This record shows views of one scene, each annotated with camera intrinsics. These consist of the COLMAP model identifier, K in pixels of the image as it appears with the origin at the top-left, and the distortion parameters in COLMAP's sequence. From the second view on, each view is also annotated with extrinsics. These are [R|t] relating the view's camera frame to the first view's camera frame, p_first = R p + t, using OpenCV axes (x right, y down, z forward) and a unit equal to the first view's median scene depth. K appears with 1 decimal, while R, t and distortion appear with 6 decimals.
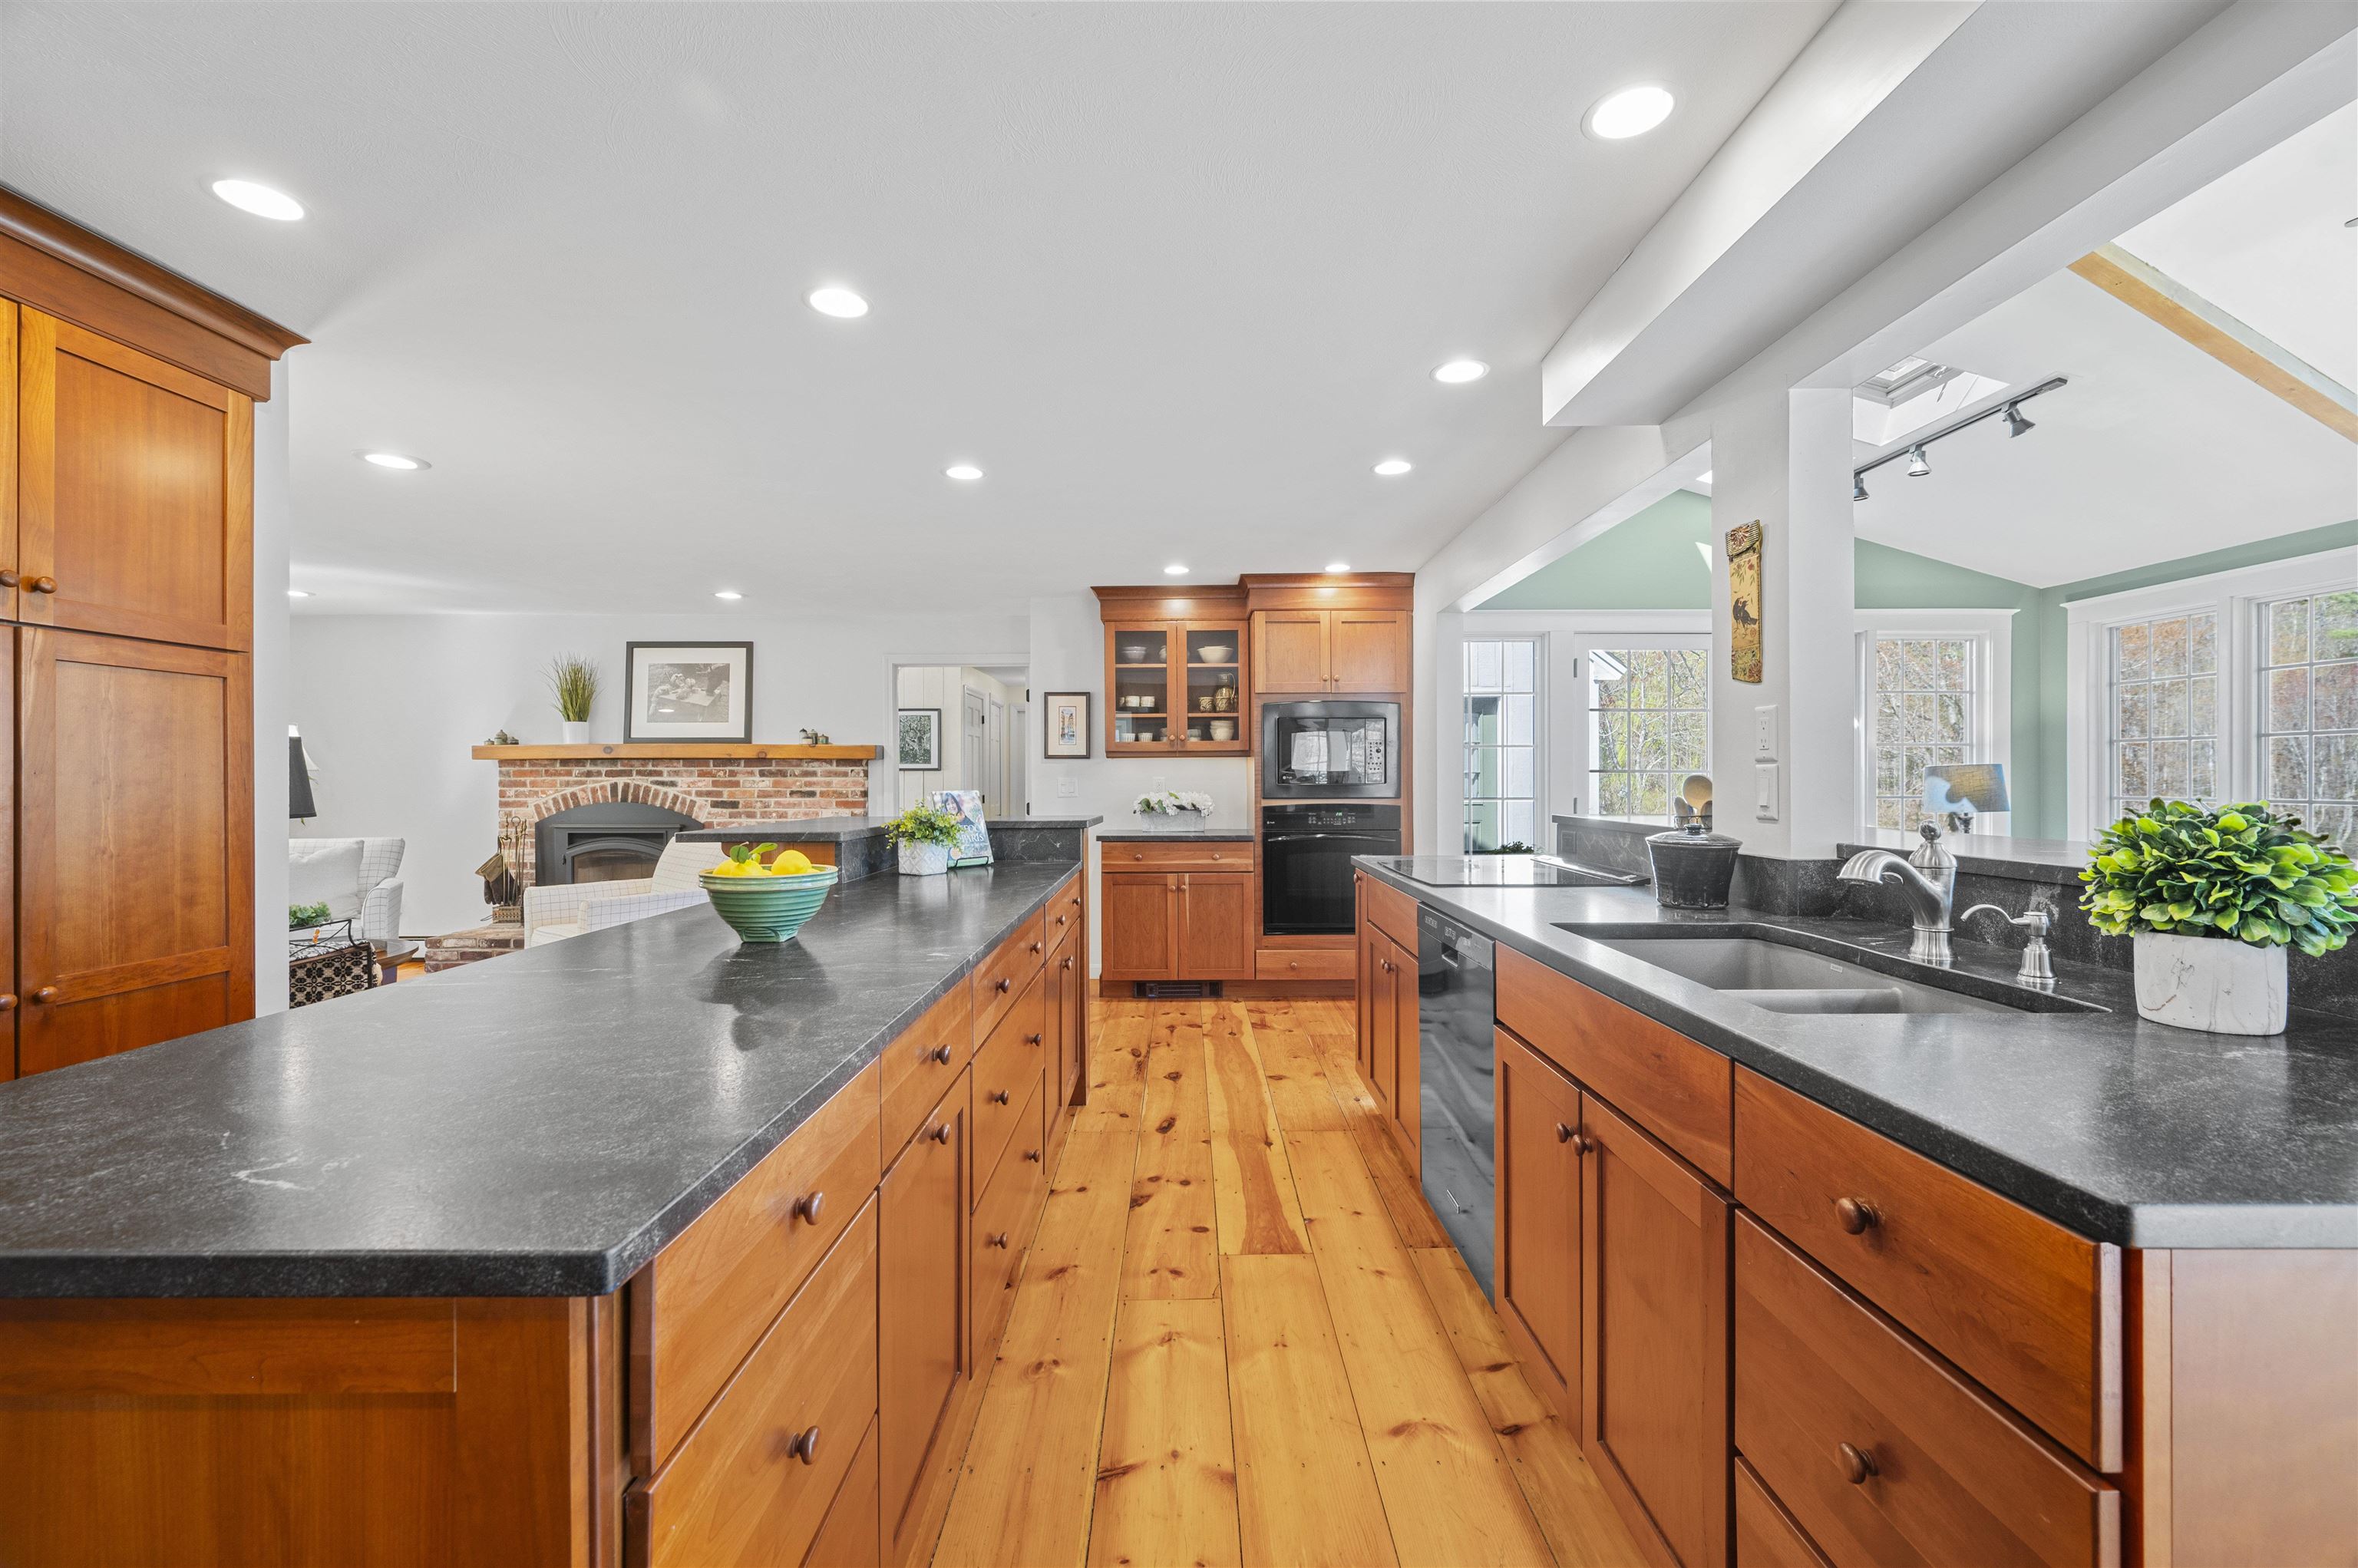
lens RADIAL K [[966.8, 0, 1184.9], [0, 966.8, 782.8], [0, 0, 1]] dist [-0.000986, -0.000065]
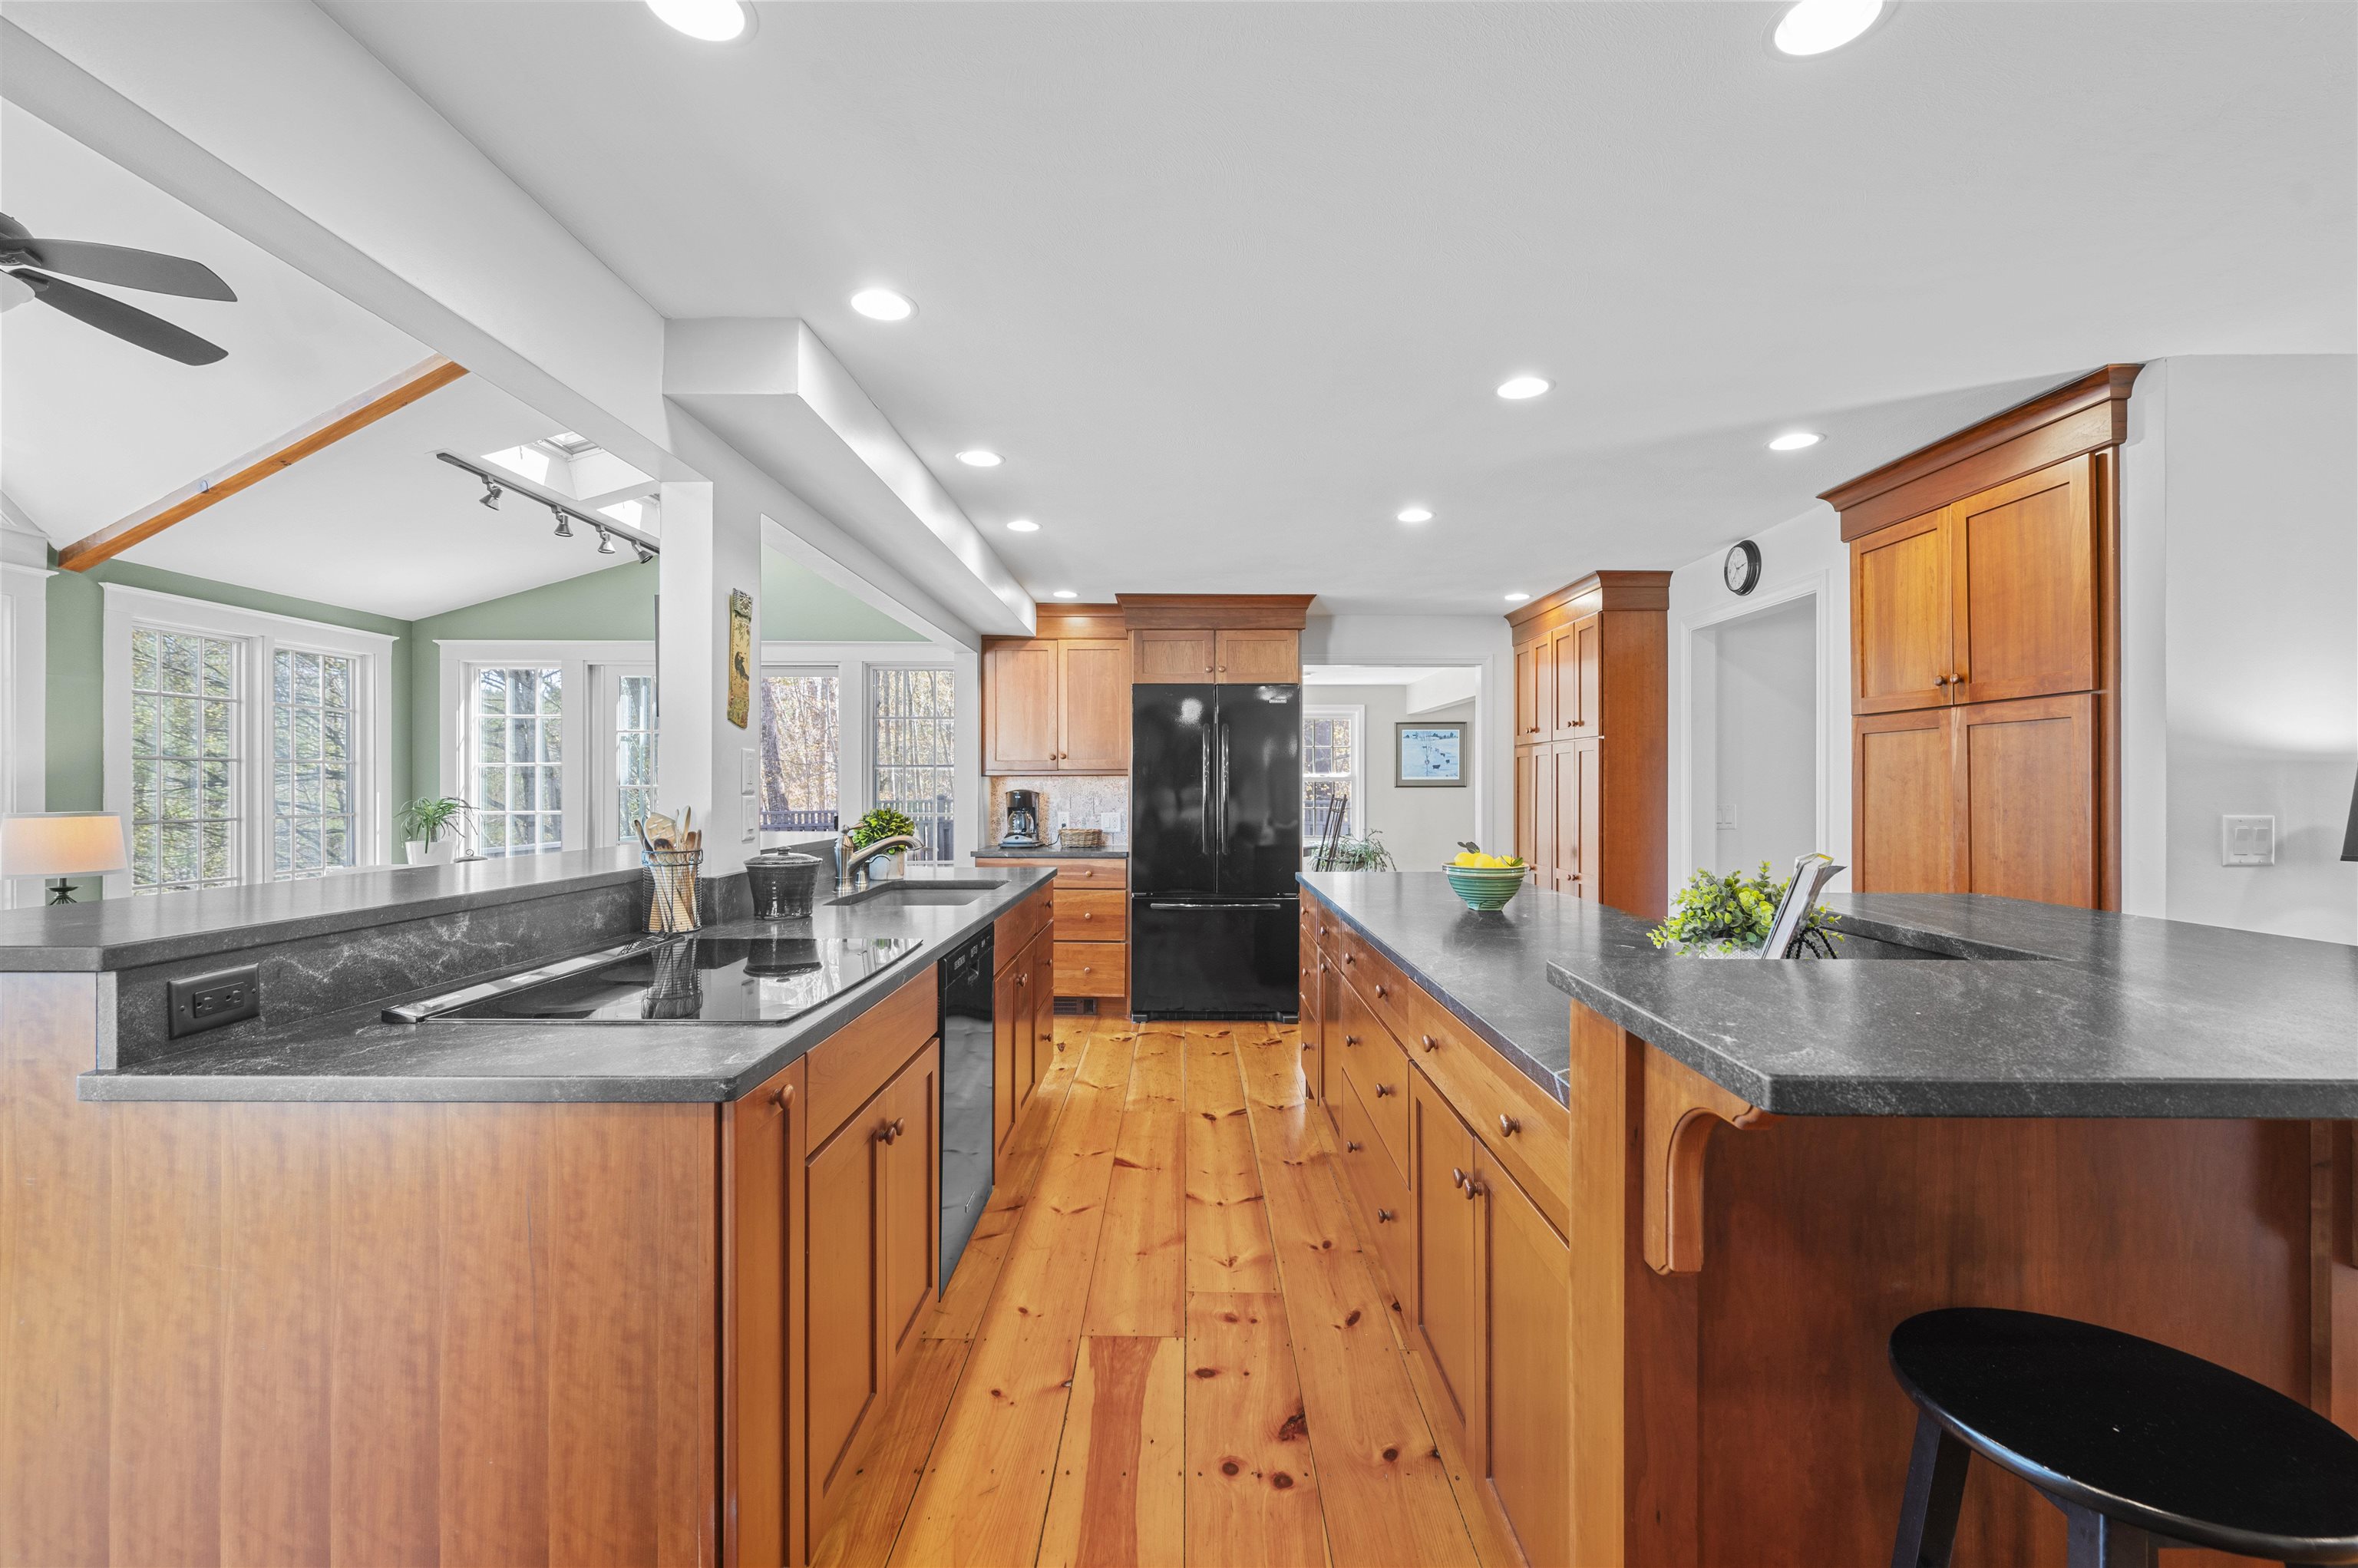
lens RADIAL K [[987.4, 0, 1179.0], [0, 987.4, 784.0], [0, 0, 1]] dist [-0.000772, 0.000125]
pose [[-0.999955, 0.001200, 0.009418, 0.012137], [0.001228, 0.999995, 0.003038, -0.012010], [-0.009414, 0.003050, -0.999951, 0.740788]]
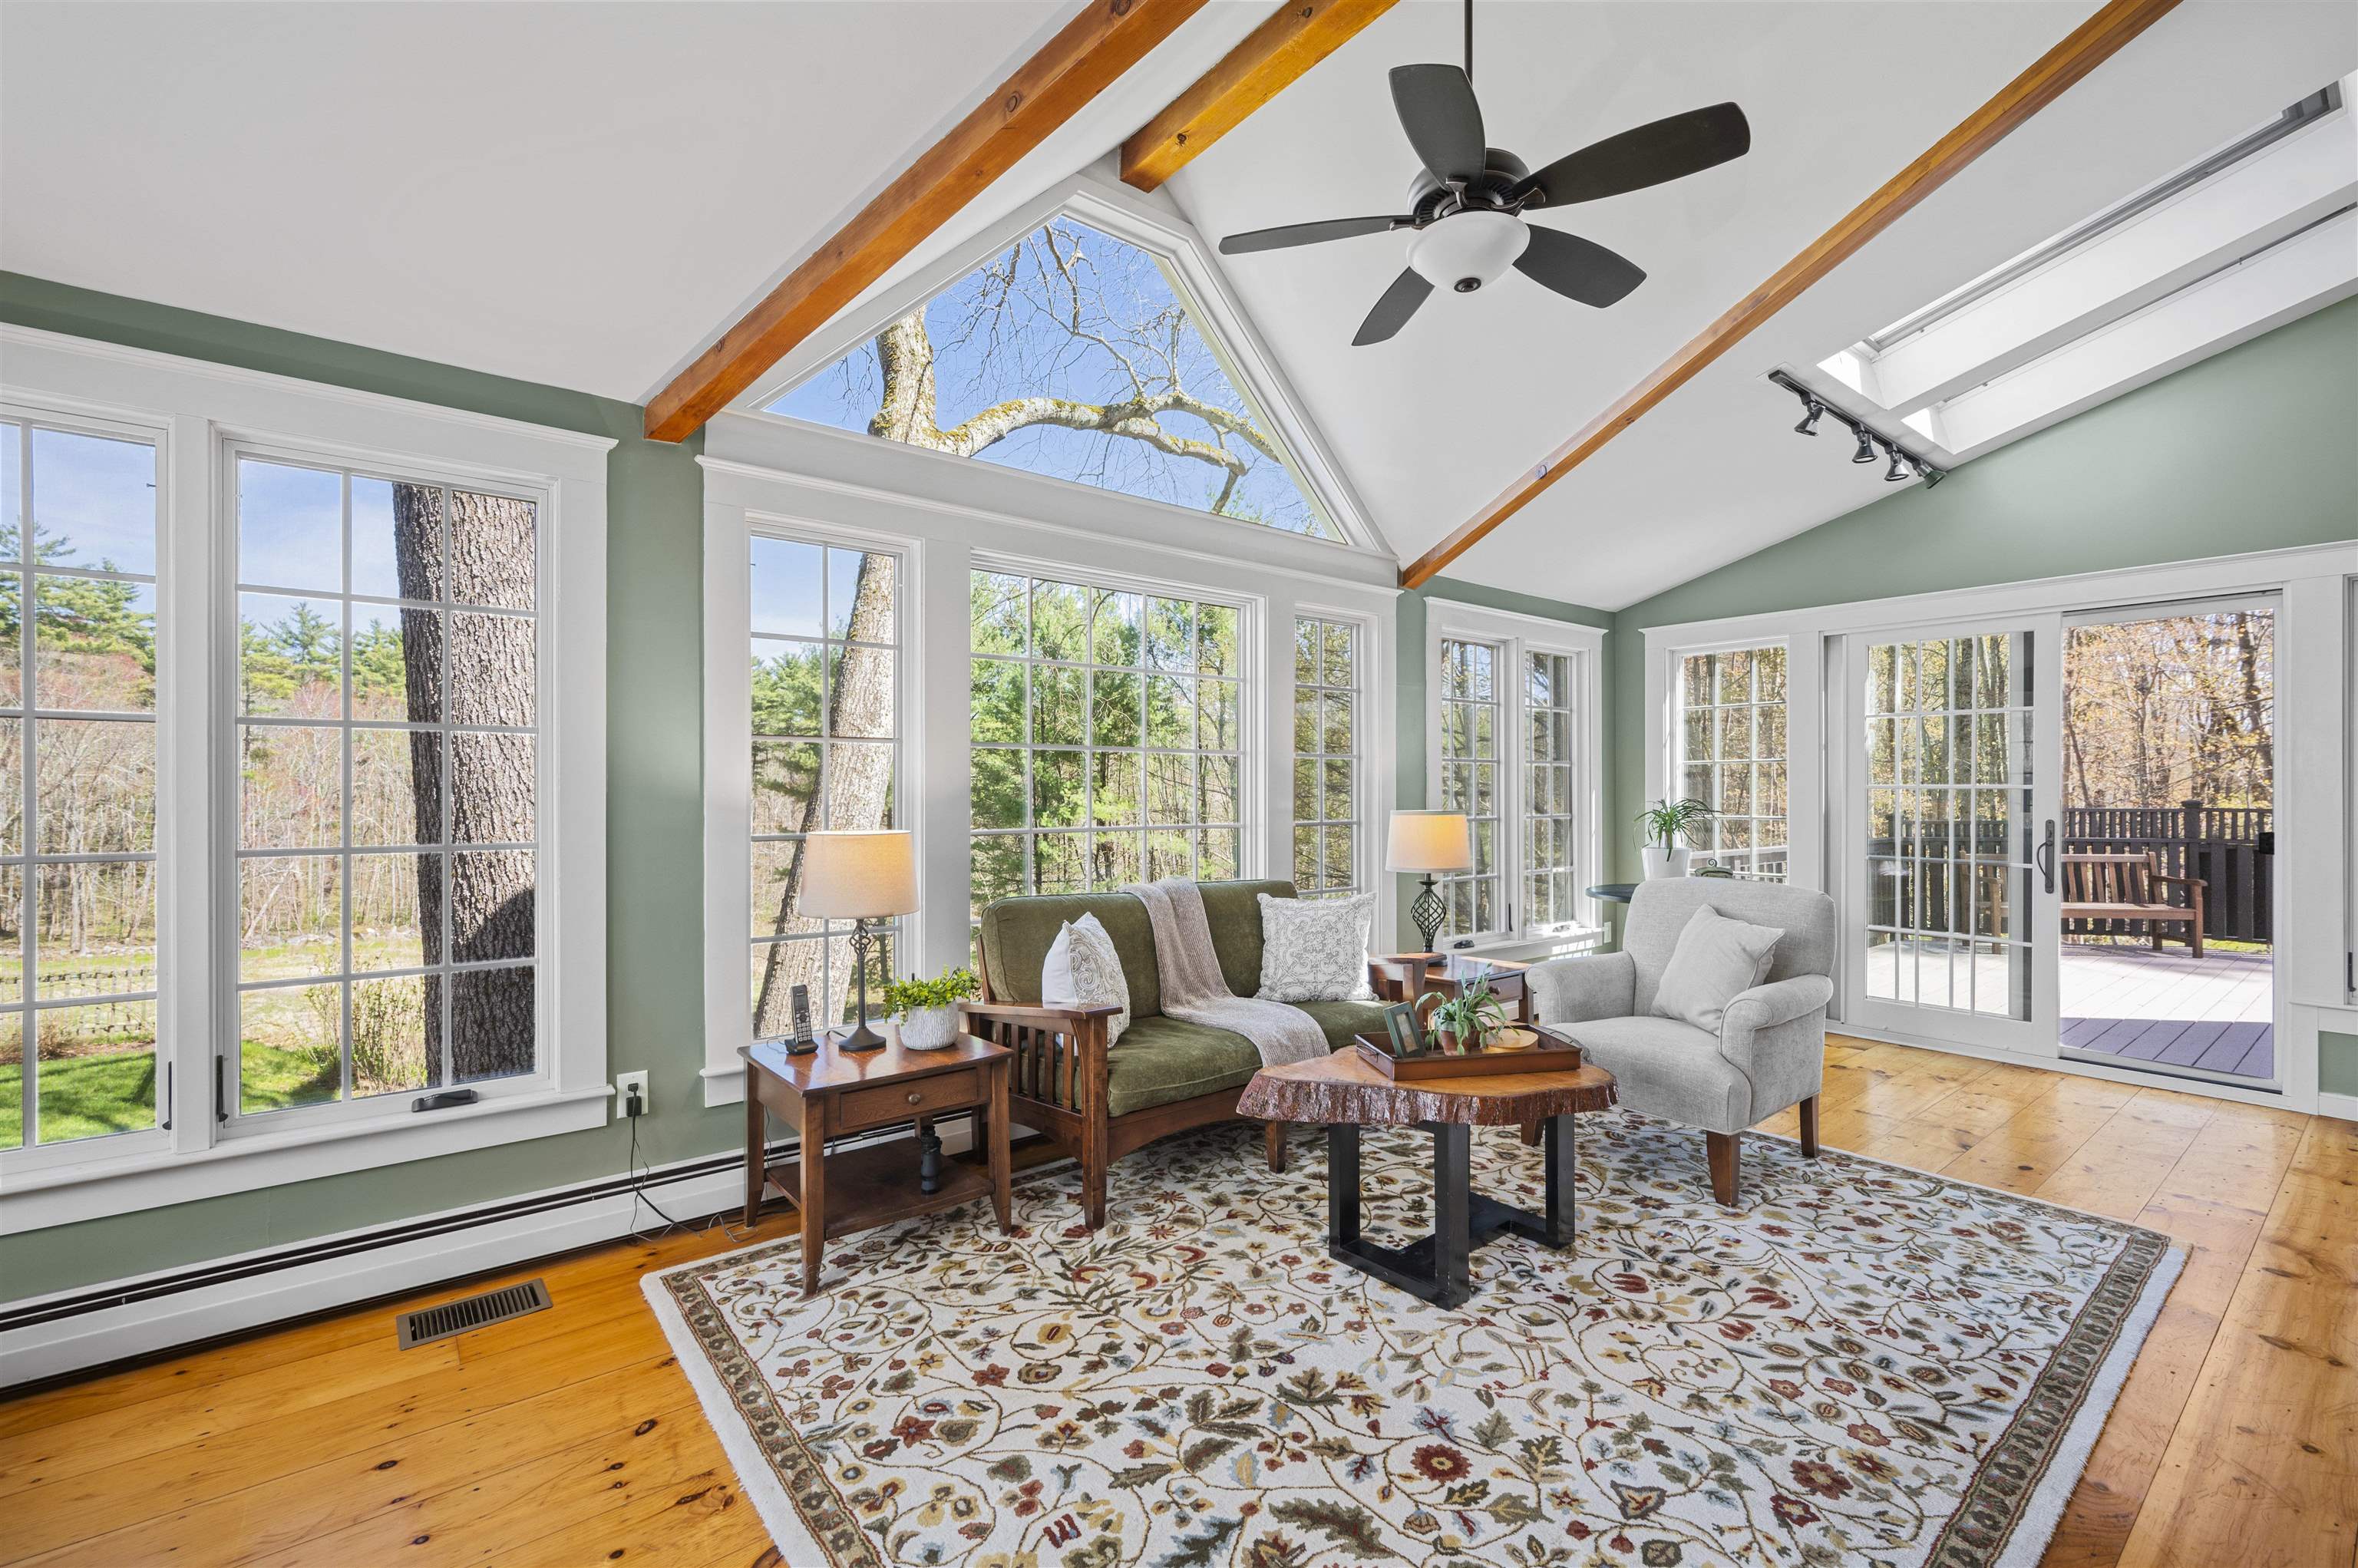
lens RADIAL K [[1005.3, 0, 1190.0], [0, 1005.3, 784.4], [0, 0, 1]] dist [-0.000189, 0.000655]
pose [[-0.620909, 0.005317, 0.783865, 0.291564], [0.004568, 0.999985, -0.003164, -0.008865], [-0.783870, 0.001616, -0.620923, 0.666578]]
